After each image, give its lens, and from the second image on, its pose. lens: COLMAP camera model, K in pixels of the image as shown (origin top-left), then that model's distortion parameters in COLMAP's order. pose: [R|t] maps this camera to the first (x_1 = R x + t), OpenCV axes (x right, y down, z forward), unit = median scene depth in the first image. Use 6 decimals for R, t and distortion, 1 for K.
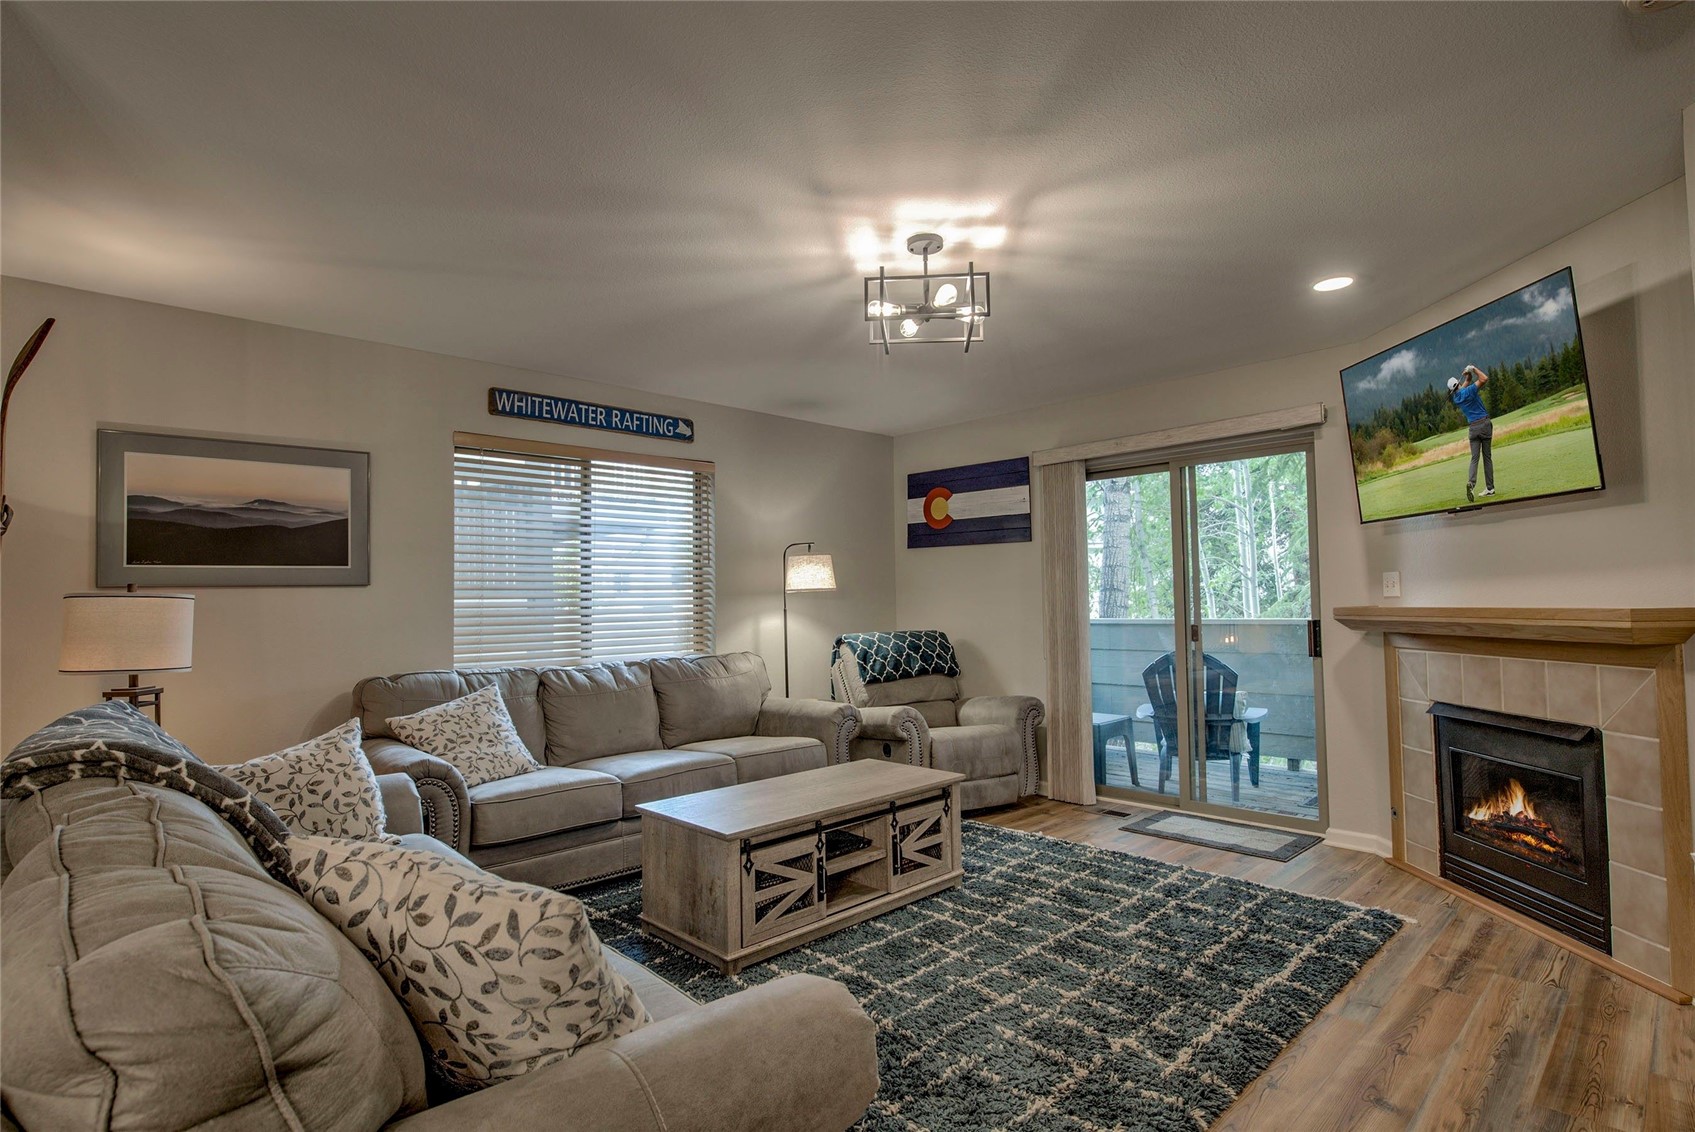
lens RADIAL K [[860.3, 0, 841.4], [0, 860.3, 566.6], [0, 0, 1]] dist [0.001457, -0.003666]
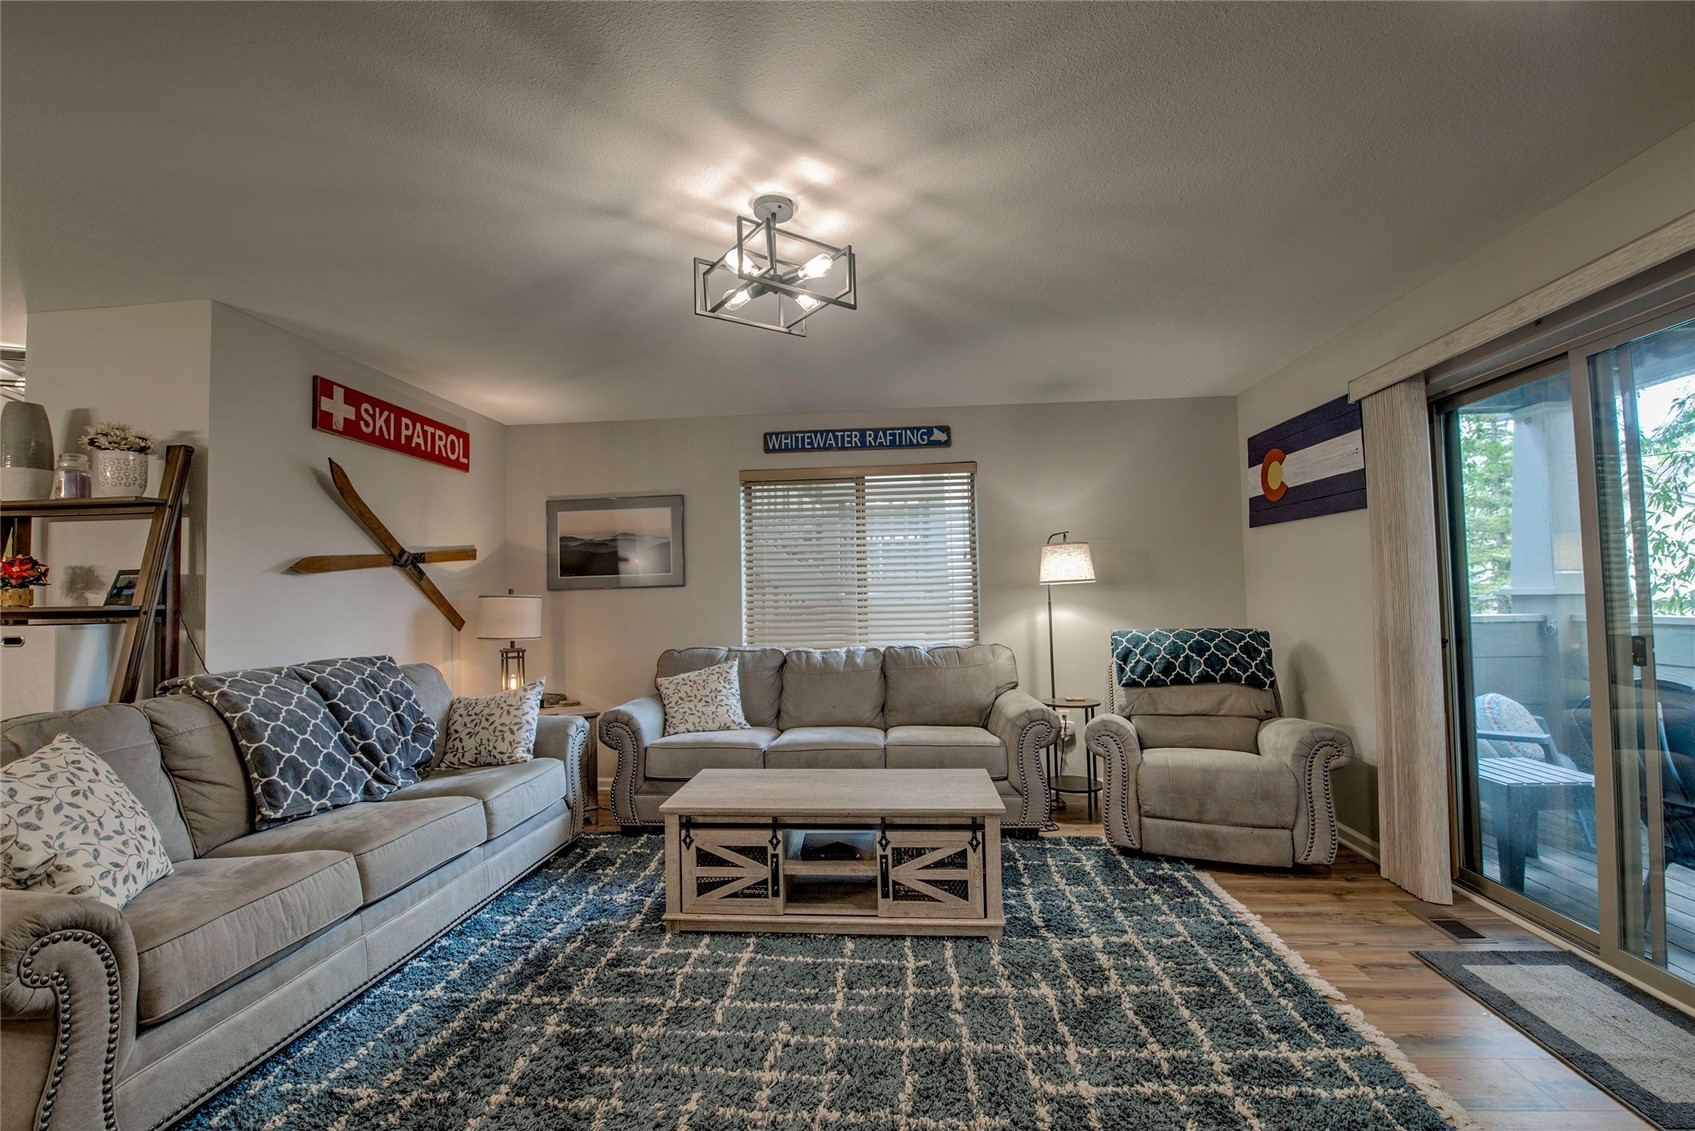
lens RADIAL K [[702.5, 0, 839.8], [0, 702.5, 568.0], [0, 0, 1]] dist [-0.013029, -0.003205]
pose [[0.655833, -0.029794, -0.754318, 0.484740], [0.039635, 0.999202, -0.005006, 0.007718], [0.753865, -0.026614, 0.656490, 0.390533]]
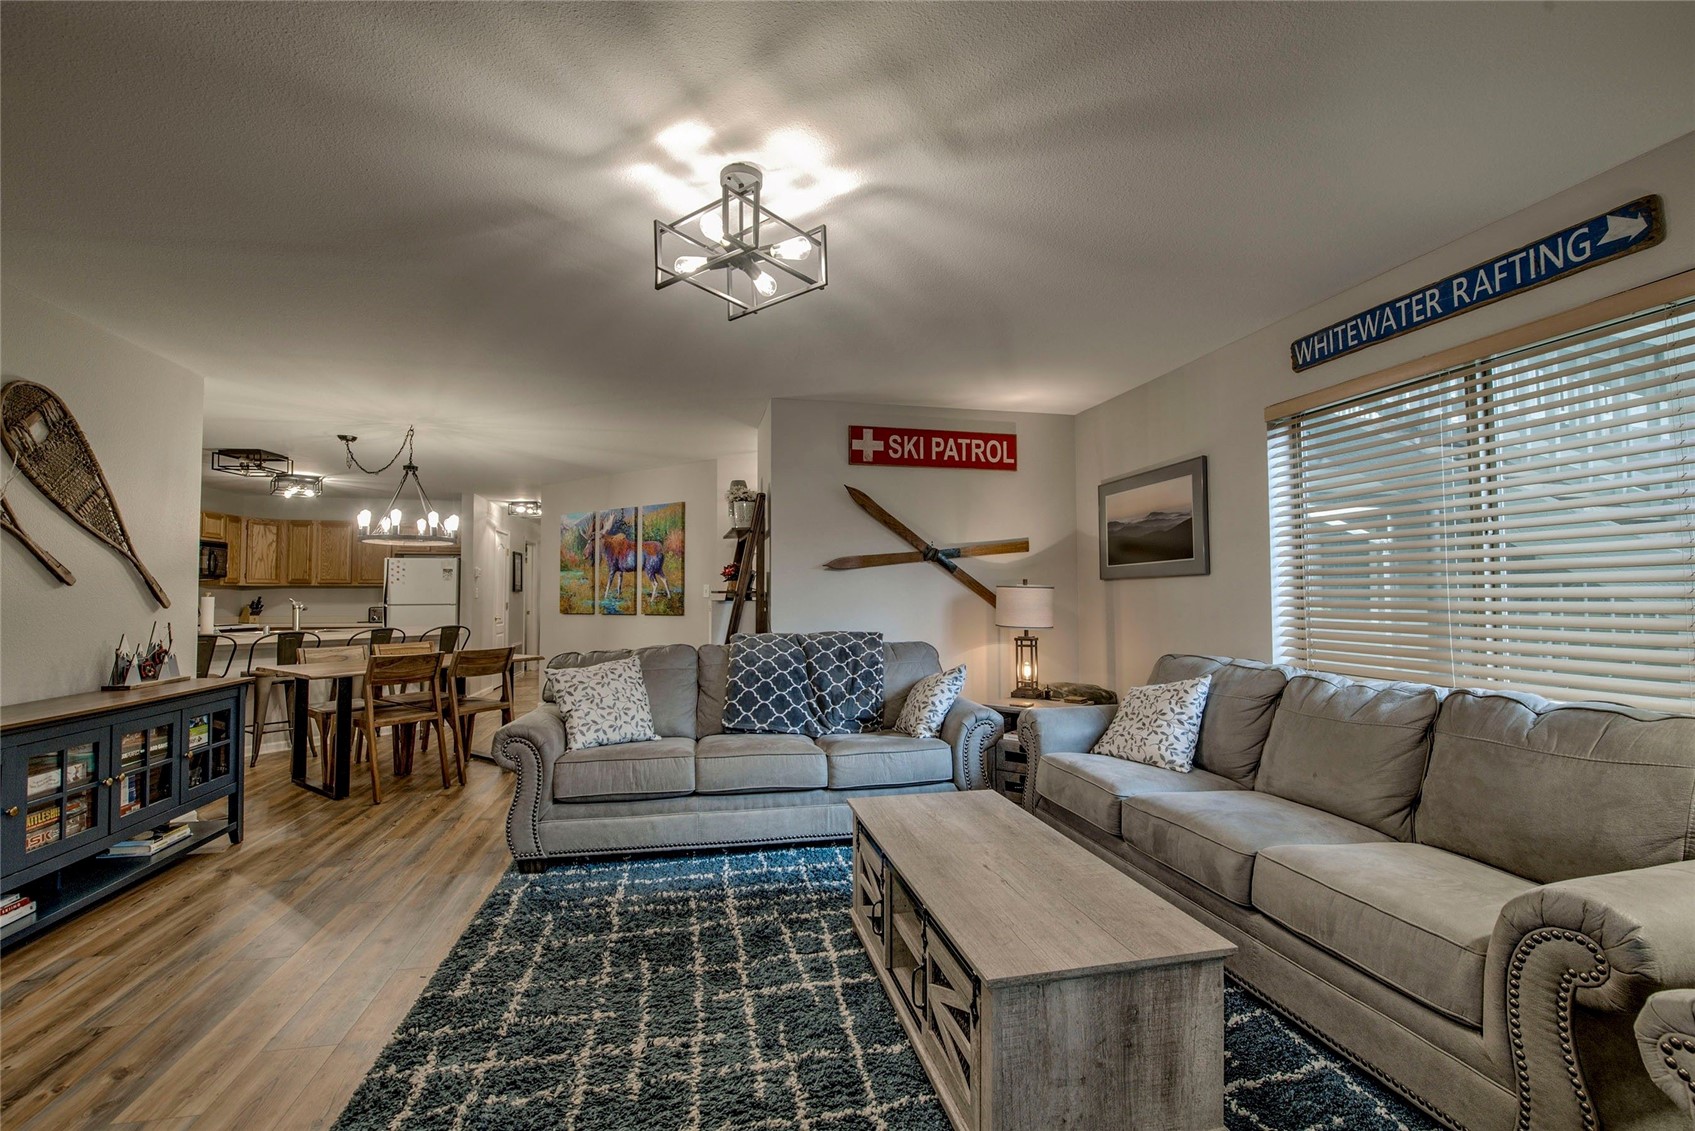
lens RADIAL K [[702.5, 0, 839.6], [0, 702.5, 567.9], [0, 0, 1]] dist [-0.013029, -0.003205]
pose [[-0.528619, -0.016460, -0.848699, 0.442422], [0.041746, 0.998098, -0.045359, 0.032627], [0.847832, -0.059407, -0.526927, 1.000848]]
